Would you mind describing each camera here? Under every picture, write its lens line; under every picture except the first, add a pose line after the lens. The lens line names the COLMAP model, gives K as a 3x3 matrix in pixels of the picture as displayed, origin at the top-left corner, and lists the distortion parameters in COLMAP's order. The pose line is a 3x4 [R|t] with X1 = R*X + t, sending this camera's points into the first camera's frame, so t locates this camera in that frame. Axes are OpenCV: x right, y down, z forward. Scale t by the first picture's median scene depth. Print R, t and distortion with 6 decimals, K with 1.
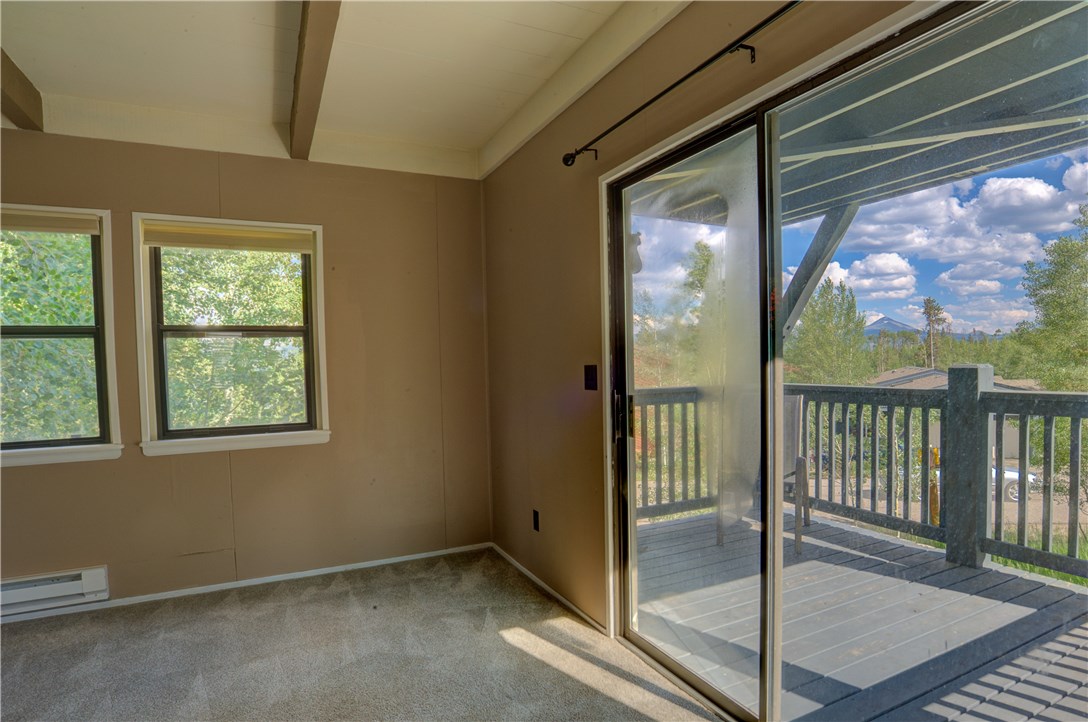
lens RADIAL K [[599.4, 0, 569.2], [0, 599.4, 387.7], [0, 0, 1]] dist [-0.067928, 0.025914]
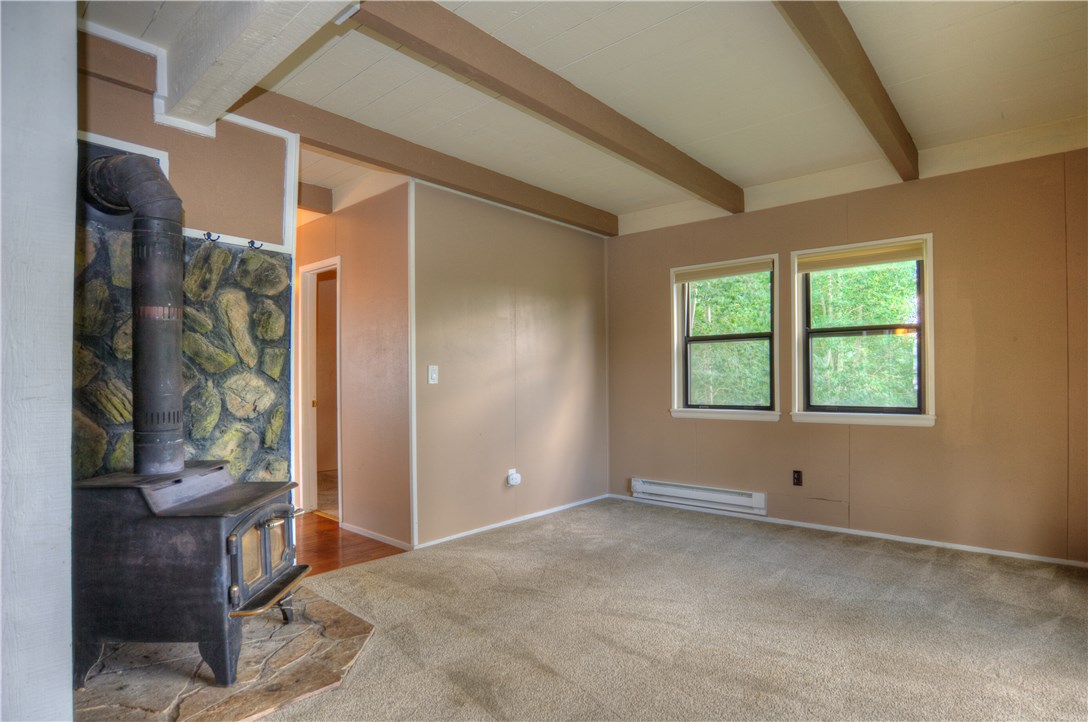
lens RADIAL K [[567.1, 0, 570.7], [0, 567.1, 376.5], [0, 0, 1]] dist [-0.060939, 0.023693]
pose [[0.390956, 0.014266, -0.920299, 0.309543], [-0.043328, 0.999057, -0.002919, 0.033948], [0.919389, 0.041016, 0.391206, -0.035735]]
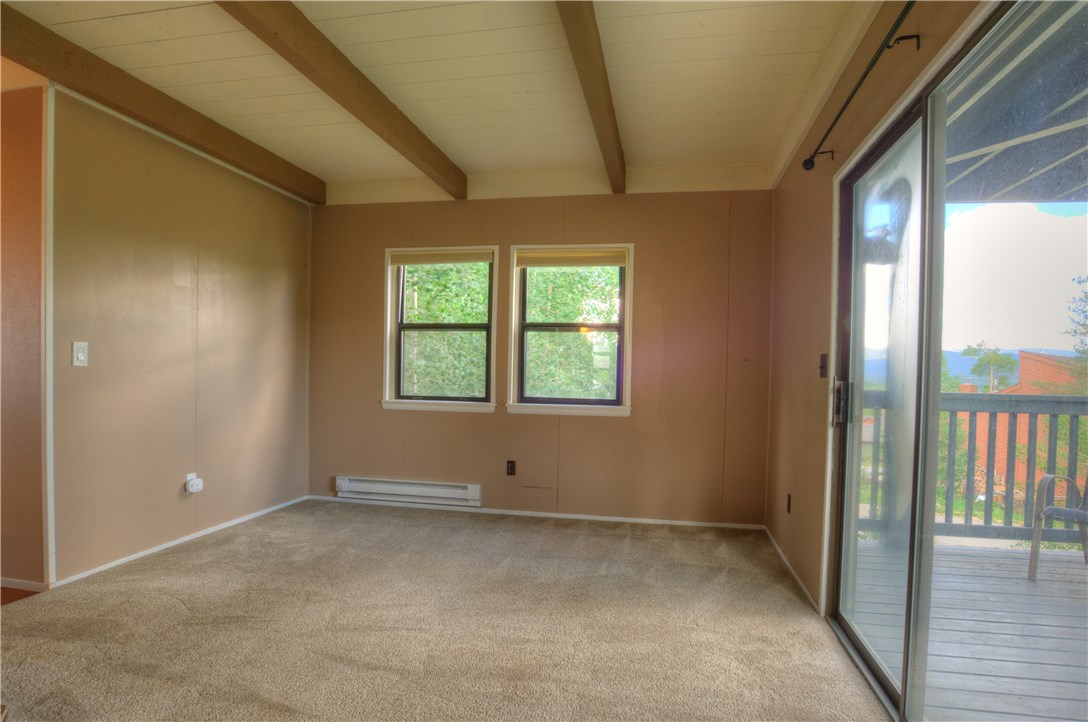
lens RADIAL K [[588.9, 0, 547.5], [0, 588.9, 384.0], [0, 0, 1]] dist [-0.064887, 0.025797]
pose [[0.783942, 0.050767, -0.618754, 0.242496], [-0.064770, 0.997900, -0.000186, 0.038699], [0.617446, 0.040223, 0.785585, -0.087267]]
